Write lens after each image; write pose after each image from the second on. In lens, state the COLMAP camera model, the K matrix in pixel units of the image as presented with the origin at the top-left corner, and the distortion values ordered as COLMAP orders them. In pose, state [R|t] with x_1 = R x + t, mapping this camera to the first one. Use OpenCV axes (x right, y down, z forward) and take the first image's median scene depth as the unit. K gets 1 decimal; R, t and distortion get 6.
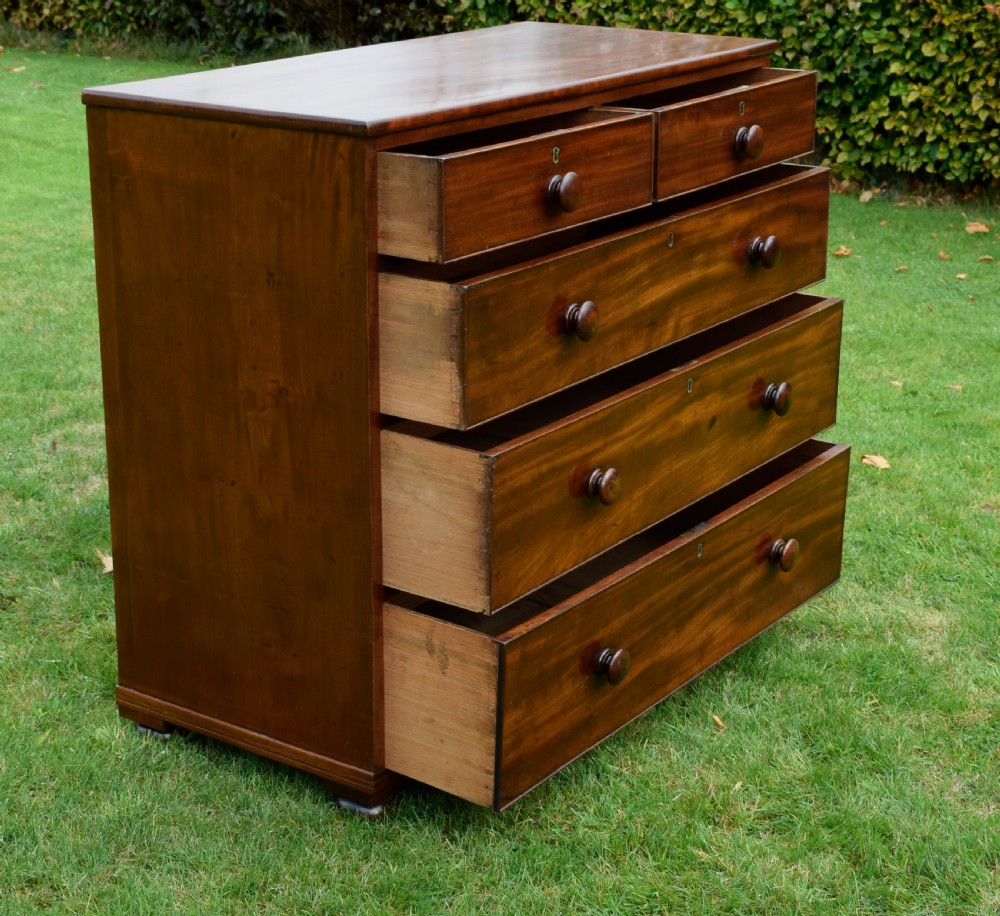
lens RADIAL K [[1948.5, 0, 384.9], [0, 1948.5, 477.2], [0, 0, 1]] dist [-0.017365, 0.072294]
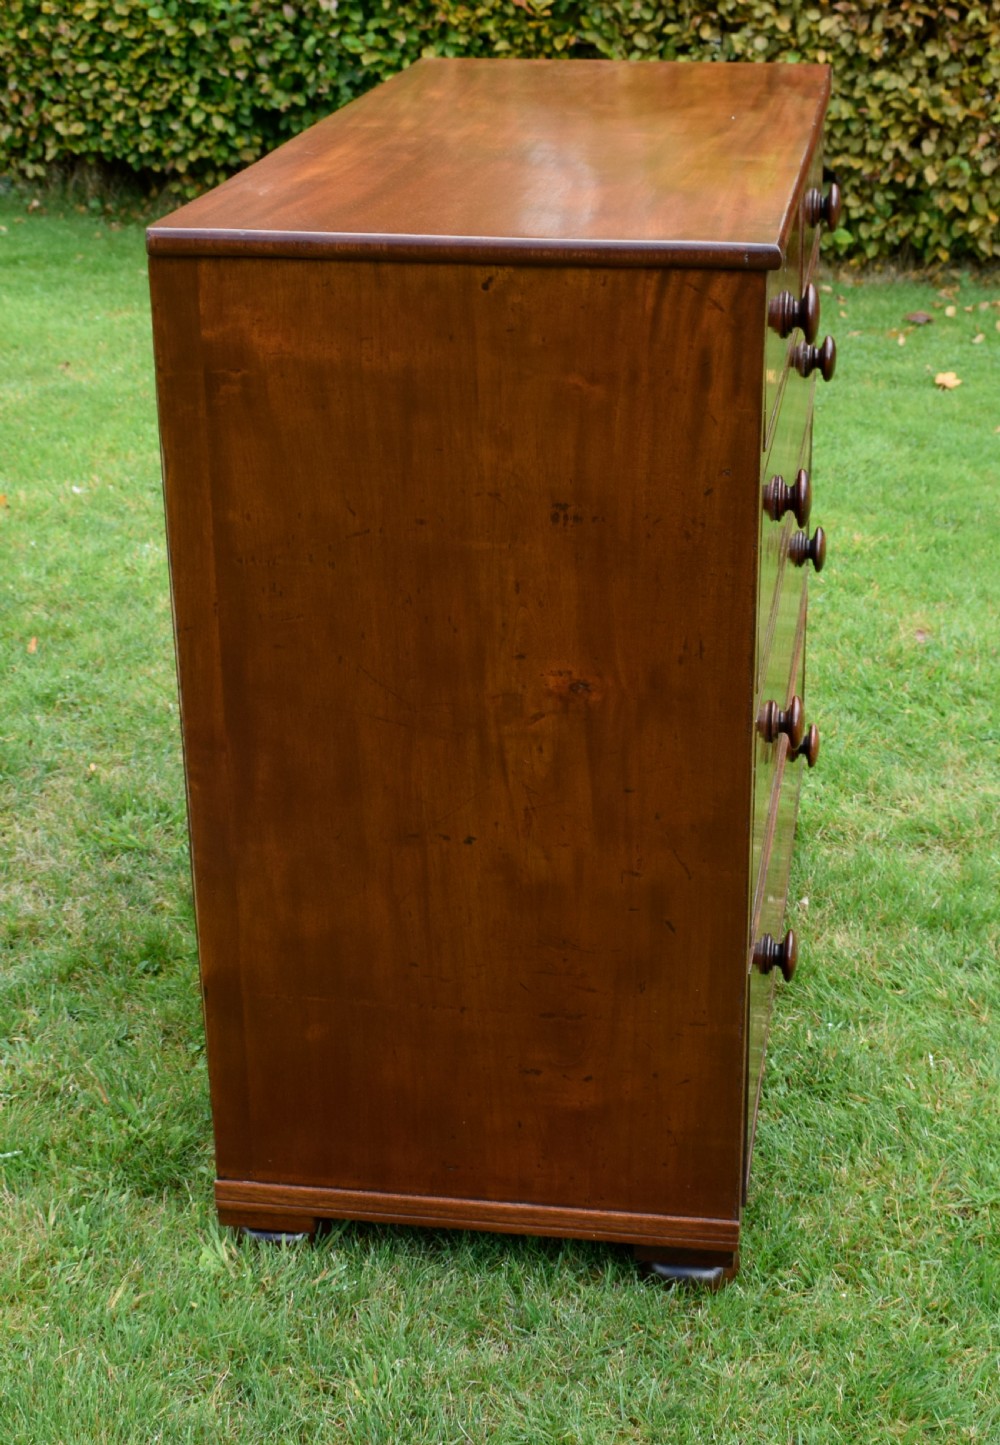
lens RADIAL K [[2277.6, 0, 498.2], [0, 2277.6, 741.8], [0, 0, 1]] dist [-0.024988, 0.044213]
pose [[0.881758, -0.190770, 0.431405, -0.362656], [0.156604, 0.981088, 0.113758, -0.104754], [-0.444948, -0.032747, 0.894958, 0.327479]]
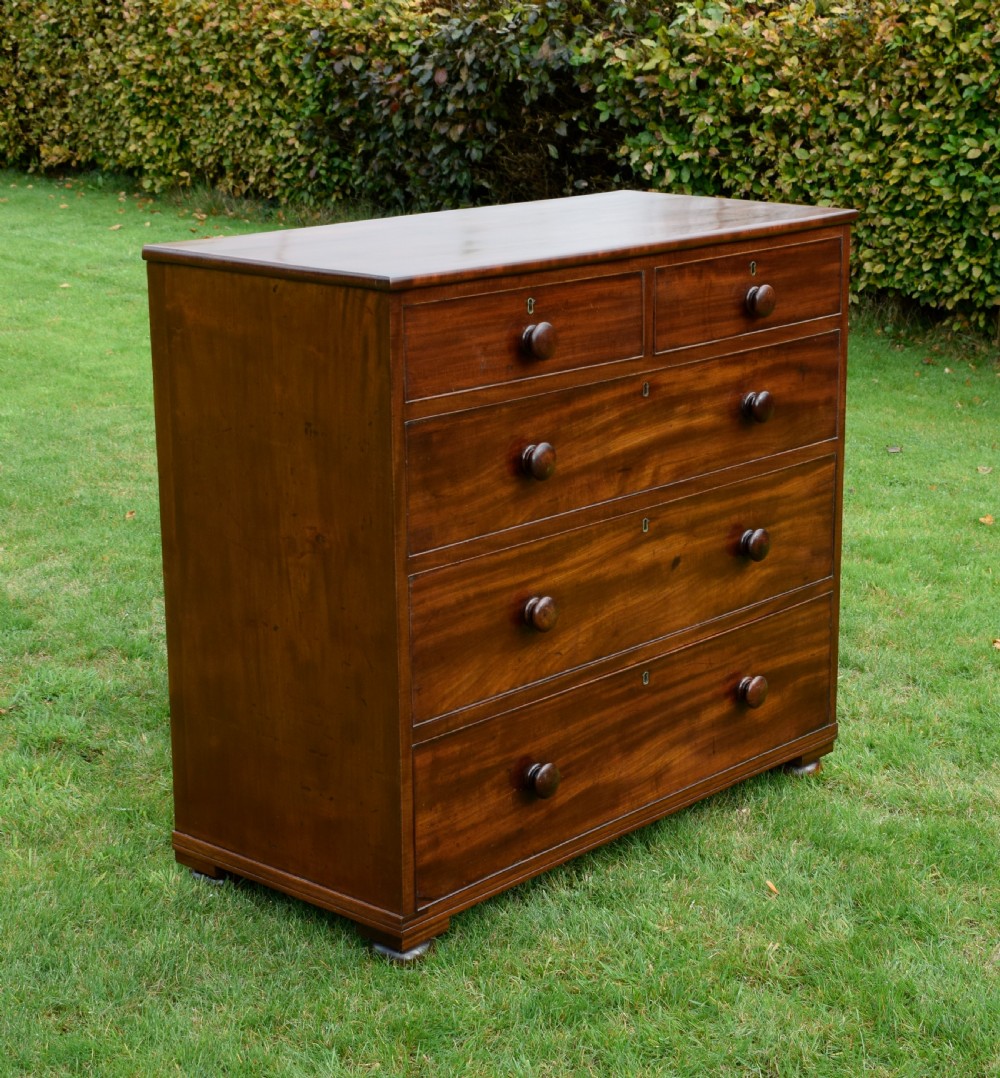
lens RADIAL K [[2123.6, 0, 527.1], [0, 2123.6, 576.8], [0, 0, 1]] dist [-0.010527, -0.077392]
pose [[0.997815, 0.024777, -0.061245, 0.116105], [-0.028042, 0.998199, -0.053031, 0.030346], [0.059821, 0.054633, 0.996713, -0.101104]]
